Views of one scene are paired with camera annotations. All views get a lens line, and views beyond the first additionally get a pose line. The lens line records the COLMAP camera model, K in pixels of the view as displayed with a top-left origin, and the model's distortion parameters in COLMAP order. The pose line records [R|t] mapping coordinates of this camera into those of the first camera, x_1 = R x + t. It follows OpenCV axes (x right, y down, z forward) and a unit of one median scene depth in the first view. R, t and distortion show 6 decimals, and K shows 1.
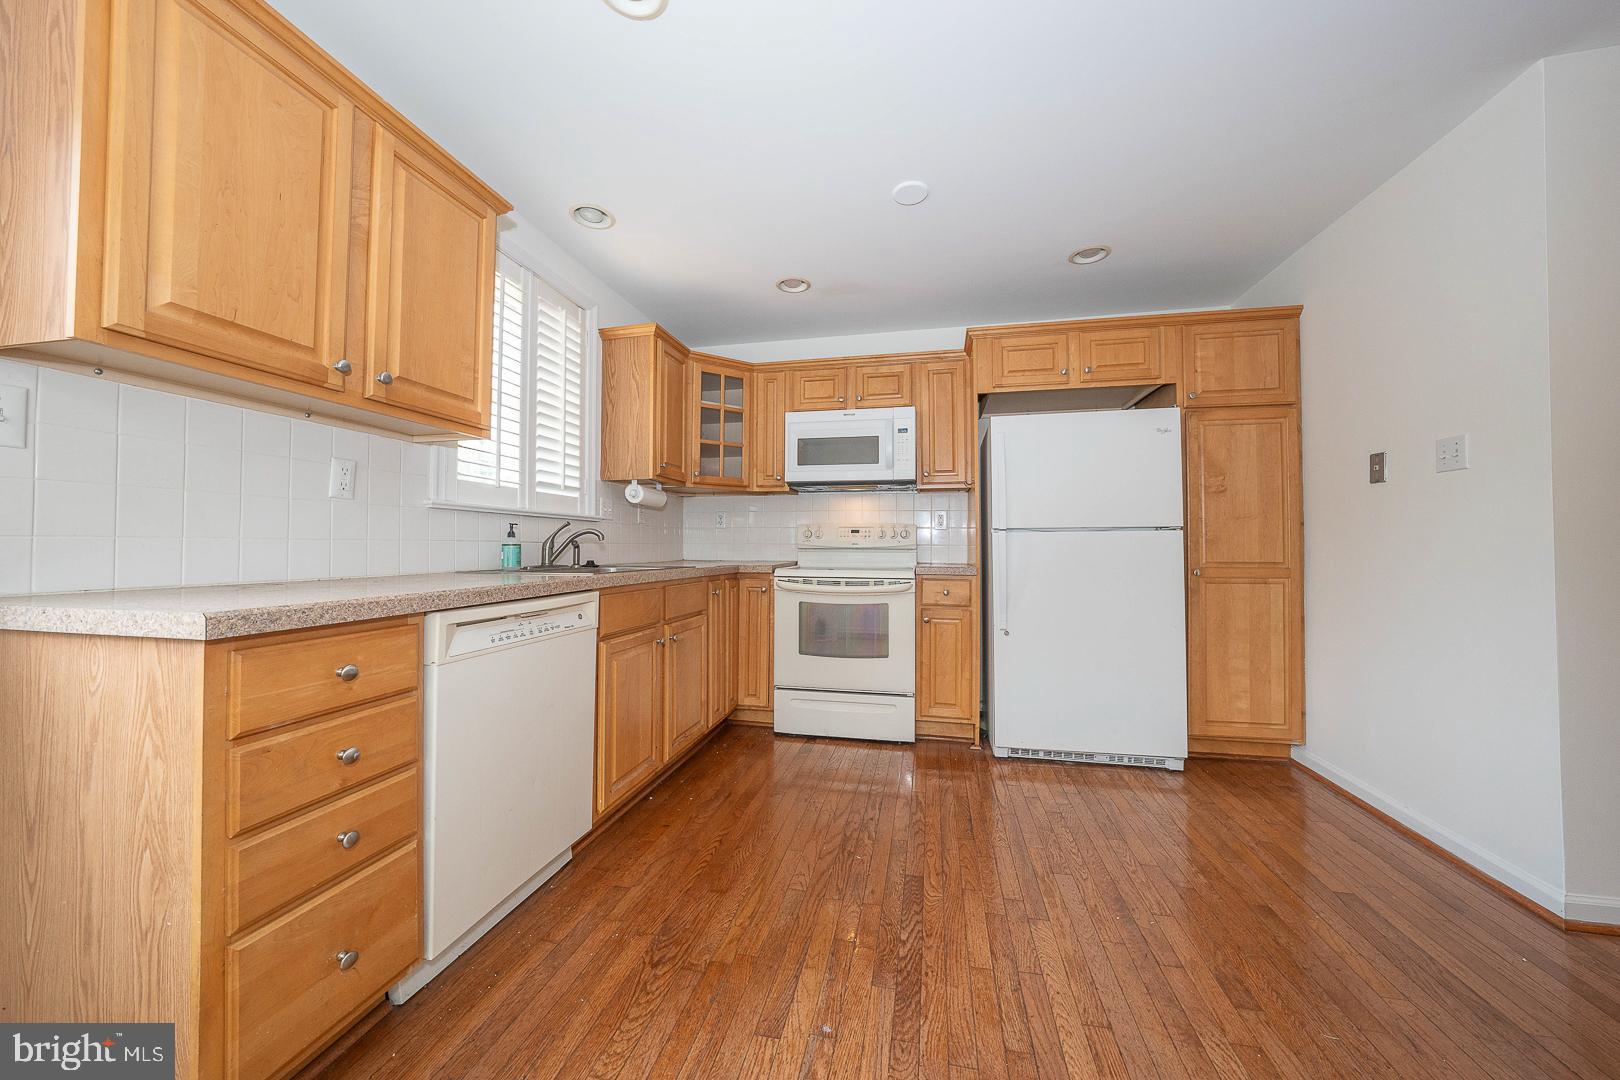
lens RADIAL K [[558.7, 0, 809.6], [0, 558.7, 535.7], [0, 0, 1]] dist [-0.023501, 0.005288]
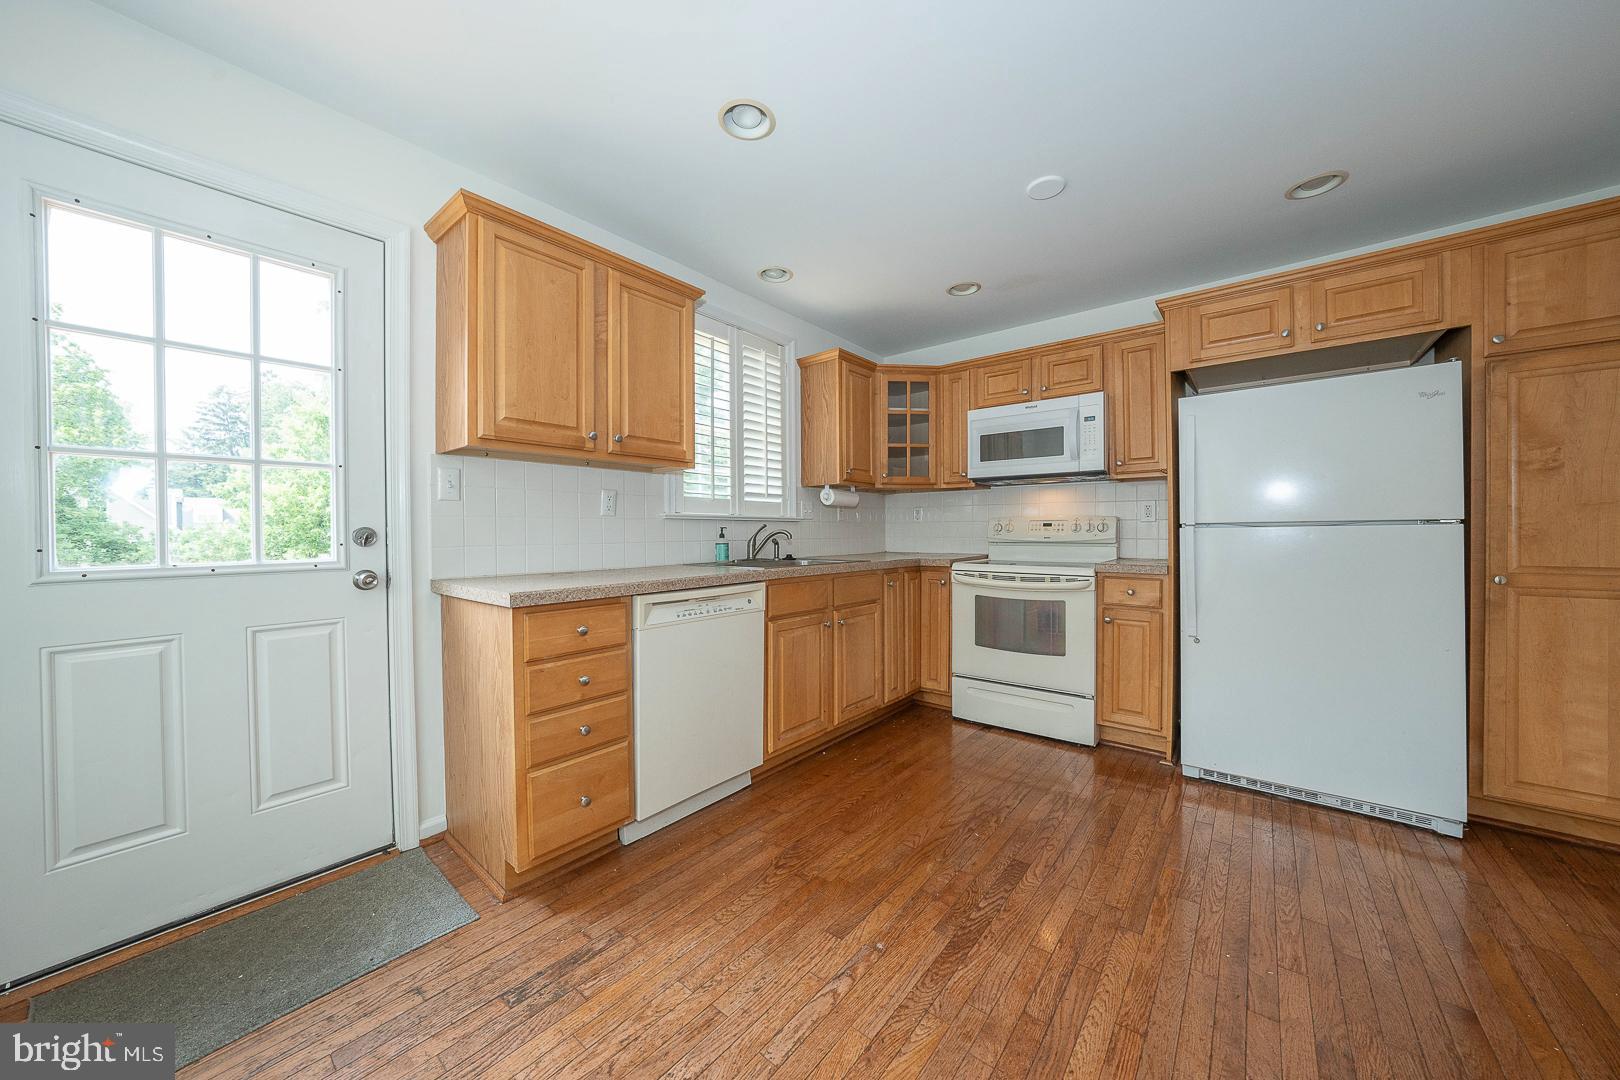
lens RADIAL K [[558.9, 0, 812.6], [0, 558.9, 536.5], [0, 0, 1]] dist [-0.021887, 0.005912]
pose [[0.892112, -0.003186, -0.451802, 0.210142], [0.016717, 0.999523, 0.025962, -0.026056], [0.451504, -0.030714, 0.891740, -0.067744]]
